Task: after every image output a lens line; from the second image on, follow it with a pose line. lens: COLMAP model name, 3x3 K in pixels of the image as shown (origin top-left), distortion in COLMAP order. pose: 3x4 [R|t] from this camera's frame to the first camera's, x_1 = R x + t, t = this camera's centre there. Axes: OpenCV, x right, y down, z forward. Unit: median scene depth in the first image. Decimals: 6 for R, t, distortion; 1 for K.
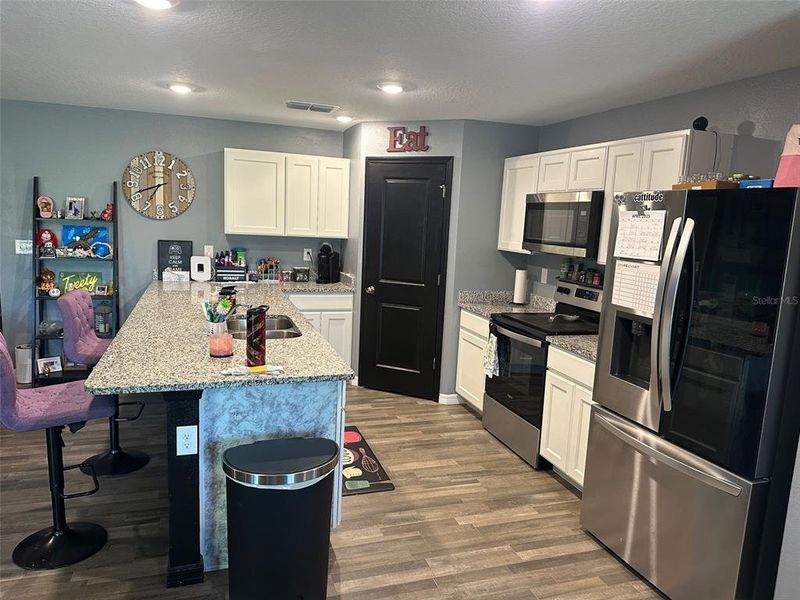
lens RADIAL K [[558.0, 0, 400.0], [0, 558.0, 300.0], [0, 0, 1]] dist [0.004383, 0.001904]
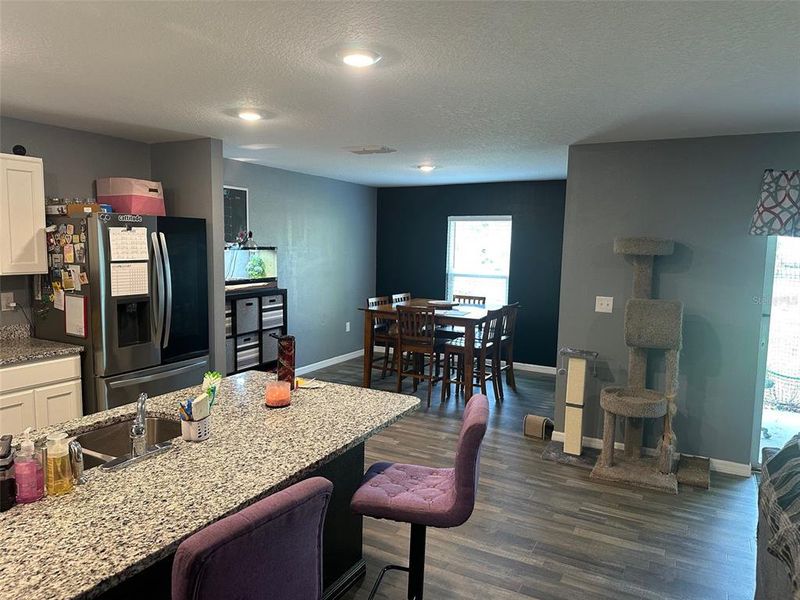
lens RADIAL K [[558.0, 0, 400.0], [0, 558.0, 300.0], [0, 0, 1]] dist [0.004383, 0.001904]
pose [[-0.671701, -0.140017, 0.727471, -1.194542], [0.059231, 0.968683, 0.241134, -0.300931], [-0.738451, 0.205059, -0.642371, 1.528133]]
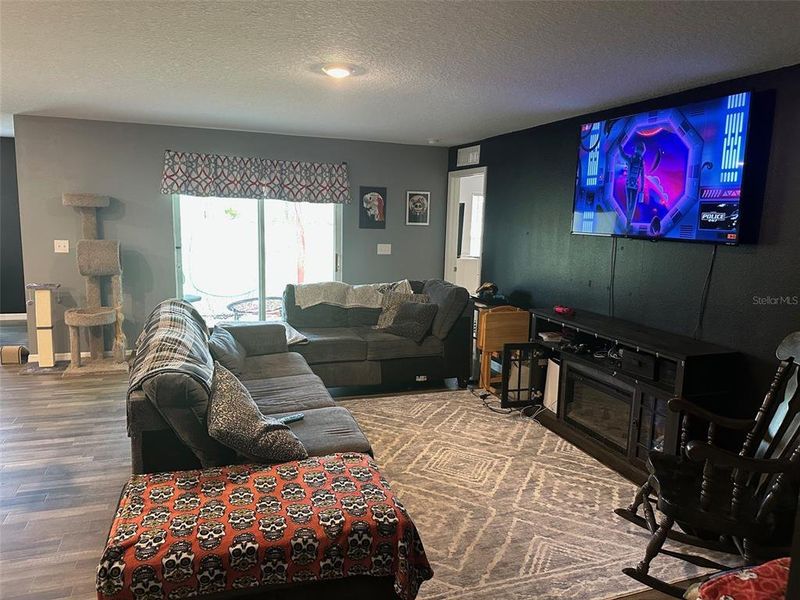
lens RADIAL K [[578.6, 0, 400.0], [0, 578.6, 300.0], [0, 0, 1]] dist [0.002493, -0.001176]
pose [[-0.996853, -0.078444, -0.011425, -1.509229], [-0.078291, 0.951652, 0.297034, -0.373095], [-0.012428, 0.296994, -0.954799, 1.944794]]
